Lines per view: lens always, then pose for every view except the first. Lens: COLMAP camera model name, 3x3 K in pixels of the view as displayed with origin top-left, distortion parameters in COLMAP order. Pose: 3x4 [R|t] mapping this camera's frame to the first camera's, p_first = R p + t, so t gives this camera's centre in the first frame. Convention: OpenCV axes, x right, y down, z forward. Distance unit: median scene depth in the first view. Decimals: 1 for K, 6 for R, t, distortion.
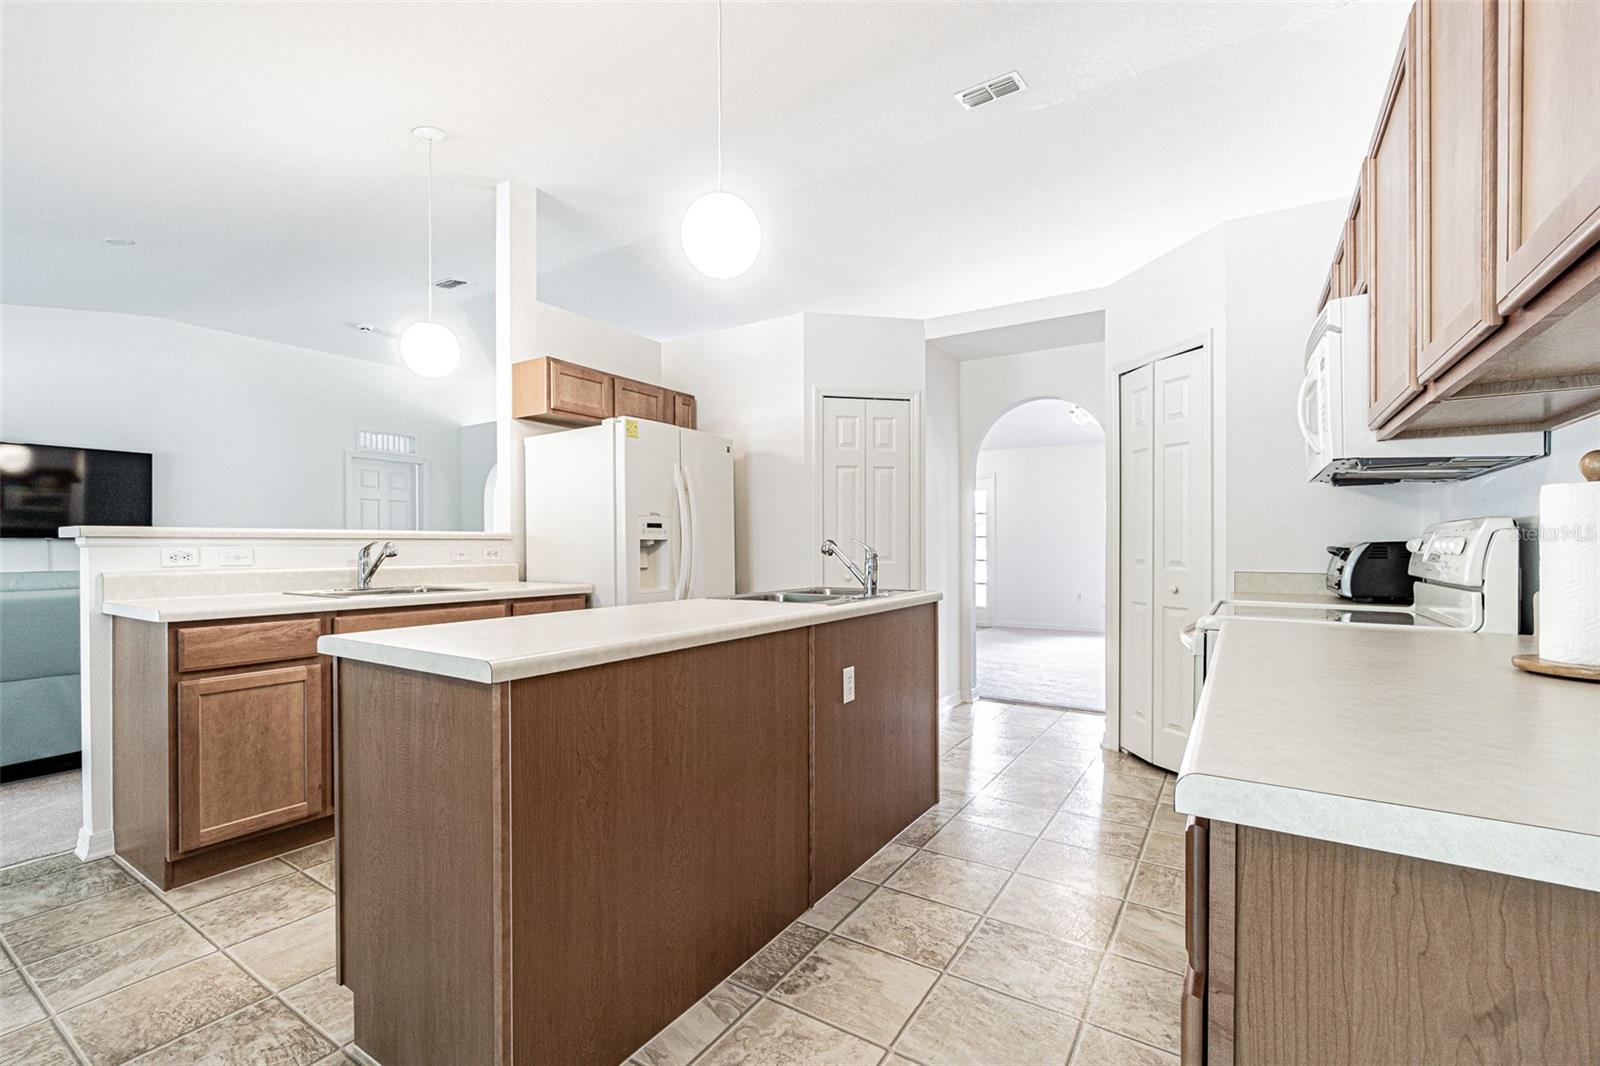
lens RADIAL K [[702.2, 0, 784.1], [0, 702.2, 546.3], [0, 0, 1]] dist [-0.026954, 0.006382]
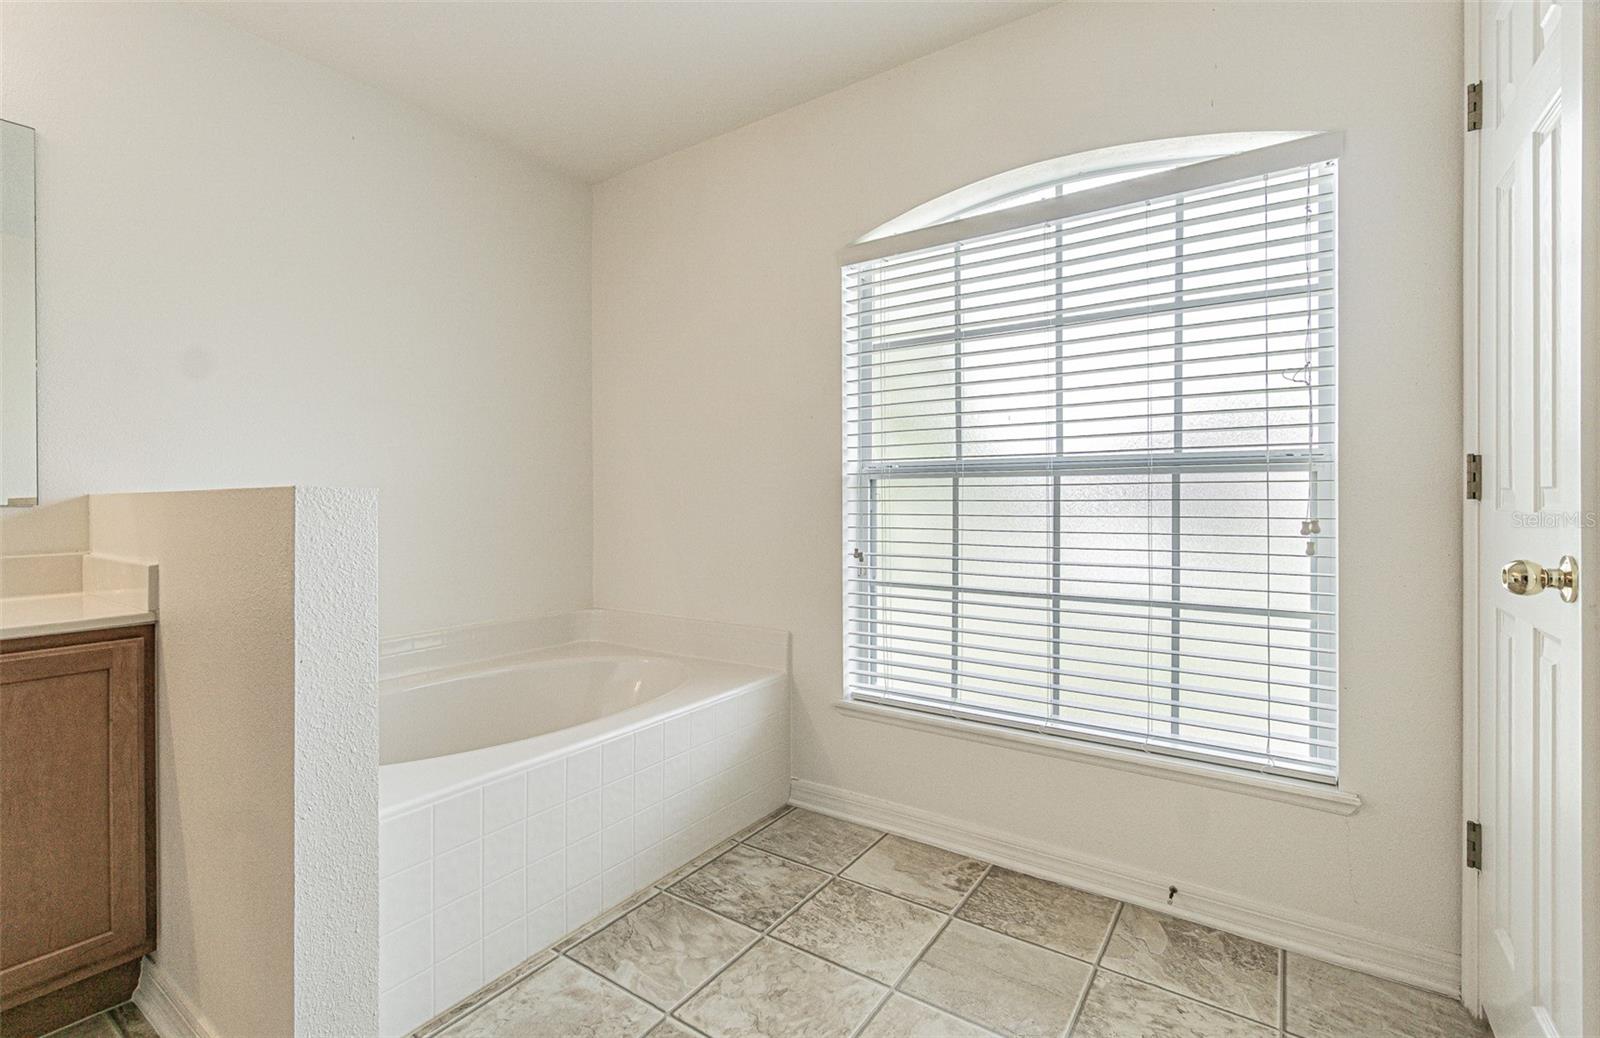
lens RADIAL K [[715.1, 0, 787.7], [0, 715.1, 508.7], [0, 0, 1]] dist [0.004806, 0.000236]
pose [[-0.999729, 0.007674, 0.021994, 0.253675], [0.007877, 0.999927, 0.009165, 0.032793], [-0.021923, 0.009336, -0.999716, 1.932386]]
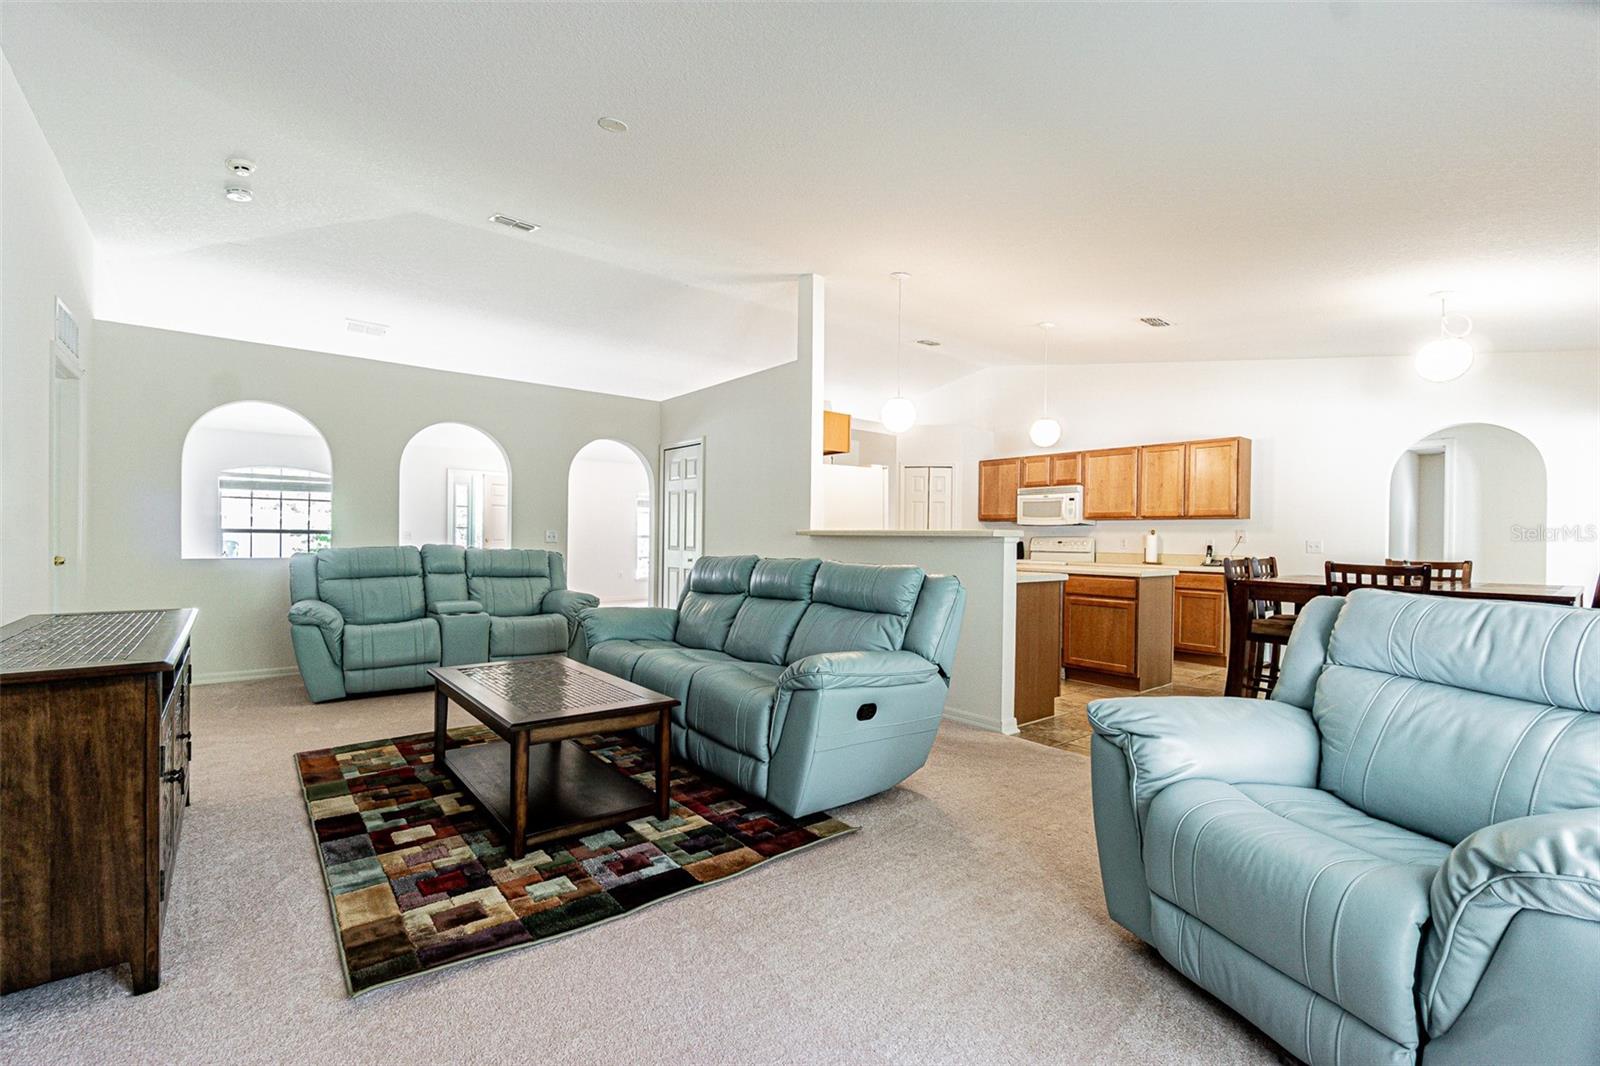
lens RADIAL K [[702.2, 0, 785.4], [0, 702.2, 546.9], [0, 0, 1]] dist [-0.026954, 0.006382]
pose [[0.300166, -0.003102, 0.953882, -1.902705], [-0.011006, 0.999917, 0.006715, 0.004368], [-0.953824, -0.012514, 0.300107, 0.711702]]
